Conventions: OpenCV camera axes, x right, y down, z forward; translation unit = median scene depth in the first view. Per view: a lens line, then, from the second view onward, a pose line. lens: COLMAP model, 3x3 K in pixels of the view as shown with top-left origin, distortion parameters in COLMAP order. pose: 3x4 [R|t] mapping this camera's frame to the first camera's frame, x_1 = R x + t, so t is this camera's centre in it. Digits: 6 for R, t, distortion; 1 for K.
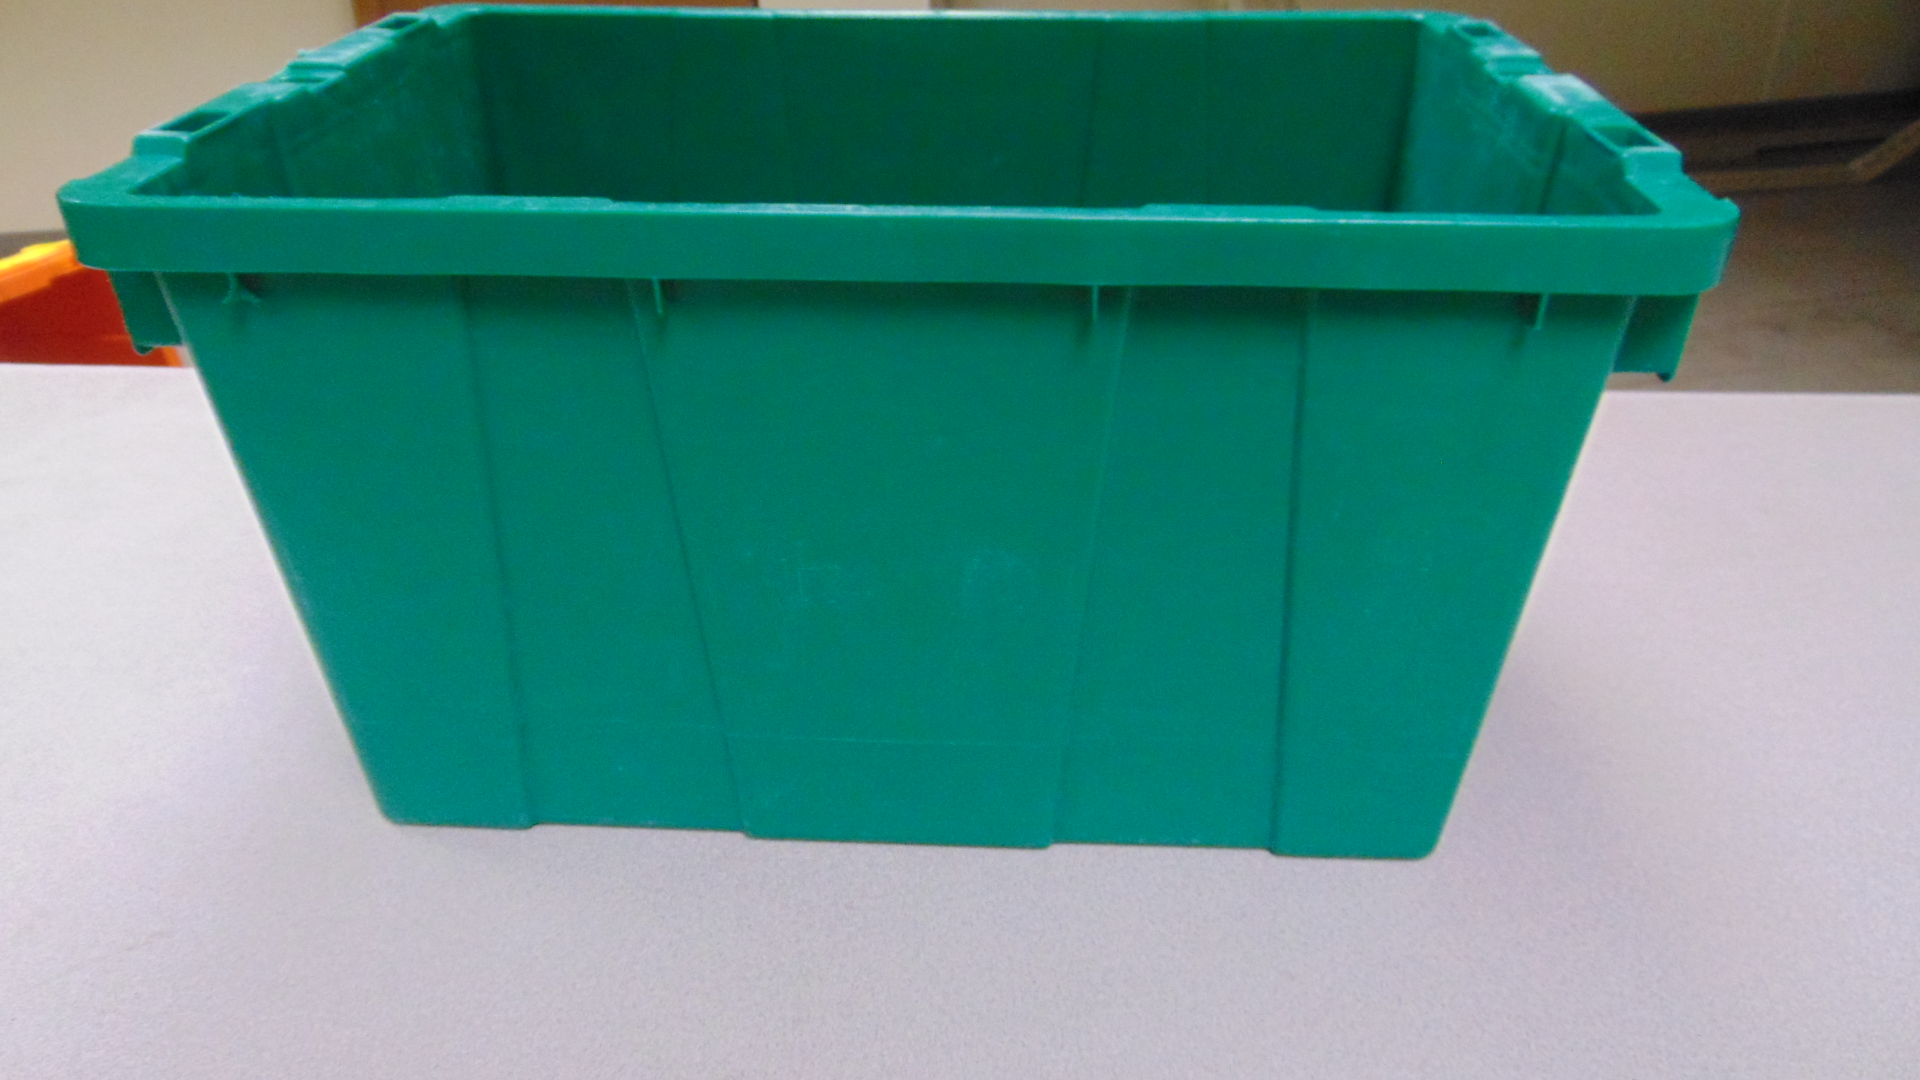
lens RADIAL K [[1447.8, 0, 960.0], [0, 1447.8, 540.0], [0, 0, 1]] dist [-0.016383, 0.053479]
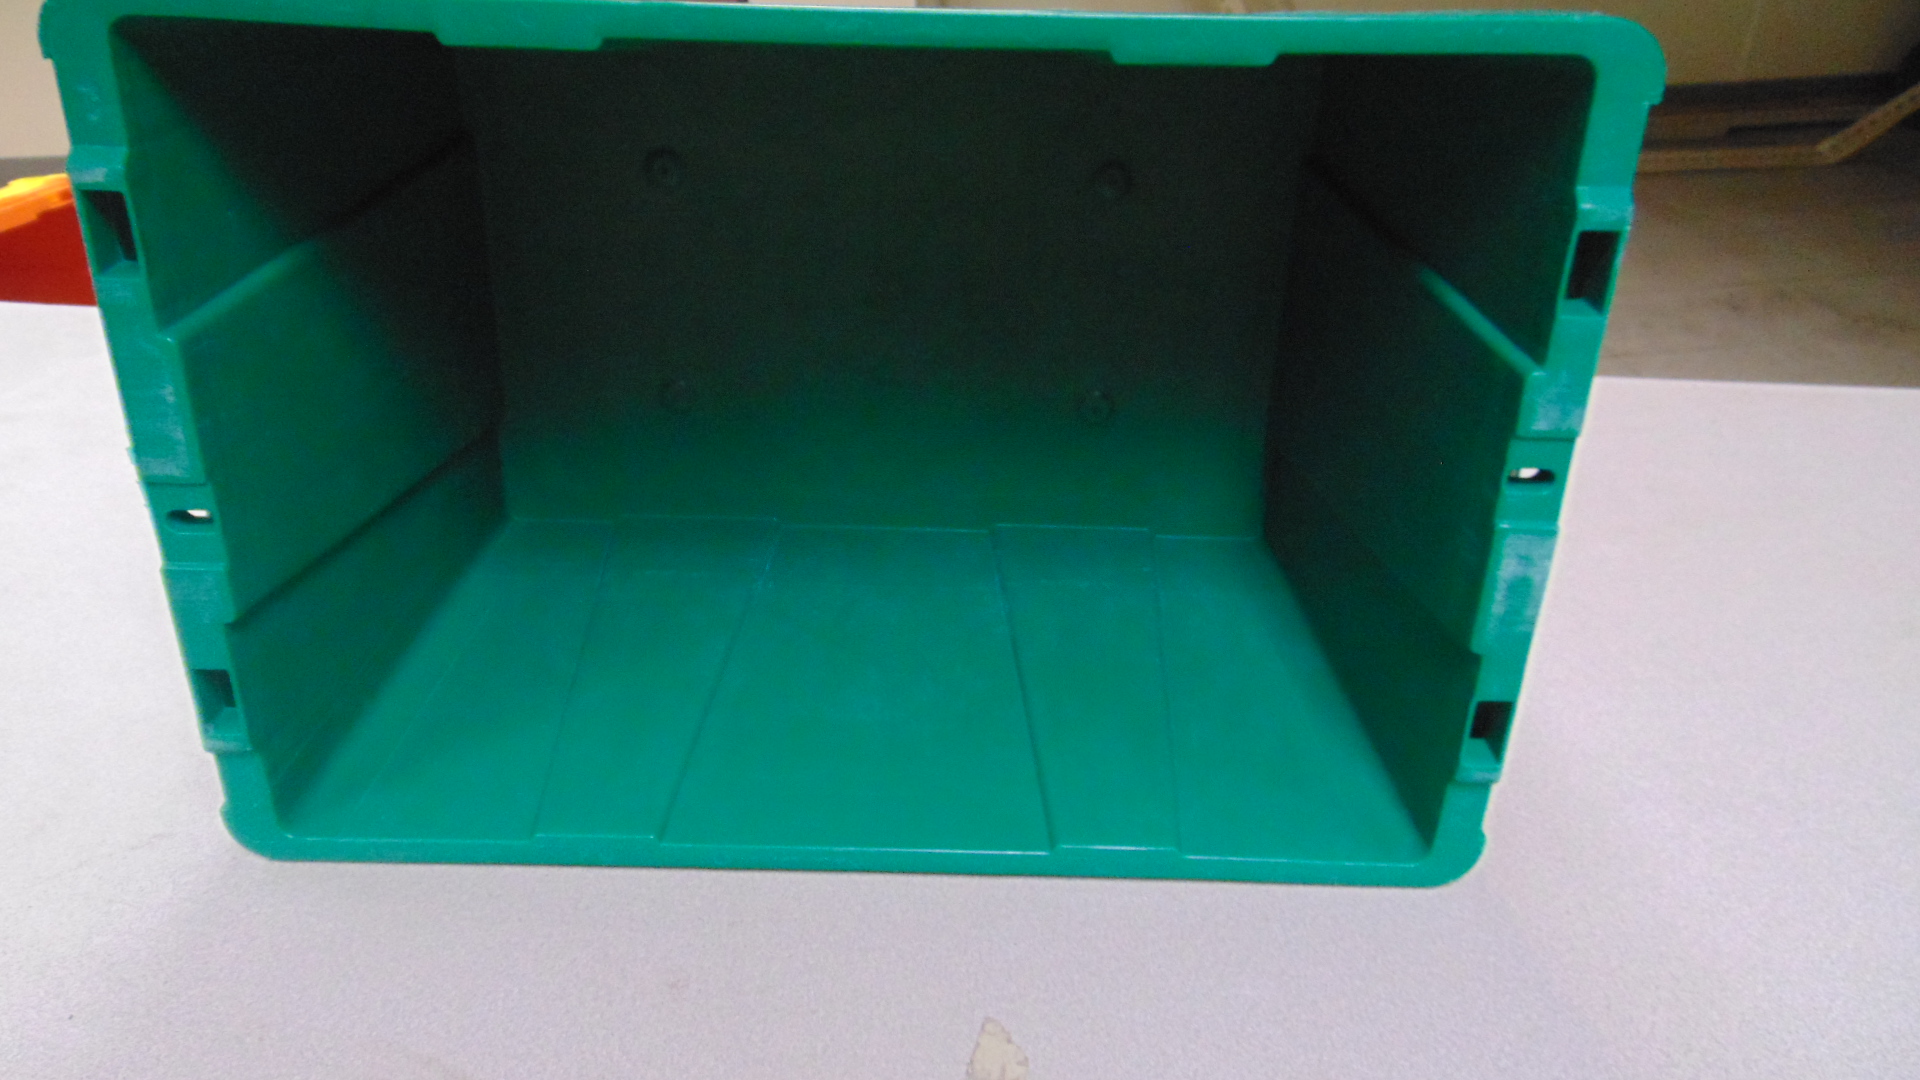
lens RADIAL K [[1447.8, 0, 960.0], [0, 1447.8, 540.0], [0, 0, 1]] dist [-0.016383, 0.053479]
pose [[0.999543, 0.026829, 0.013922, 0.039159], [-0.027291, 0.999043, 0.034189, -0.009332], [-0.012991, -0.034553, 0.999318, -0.110960]]
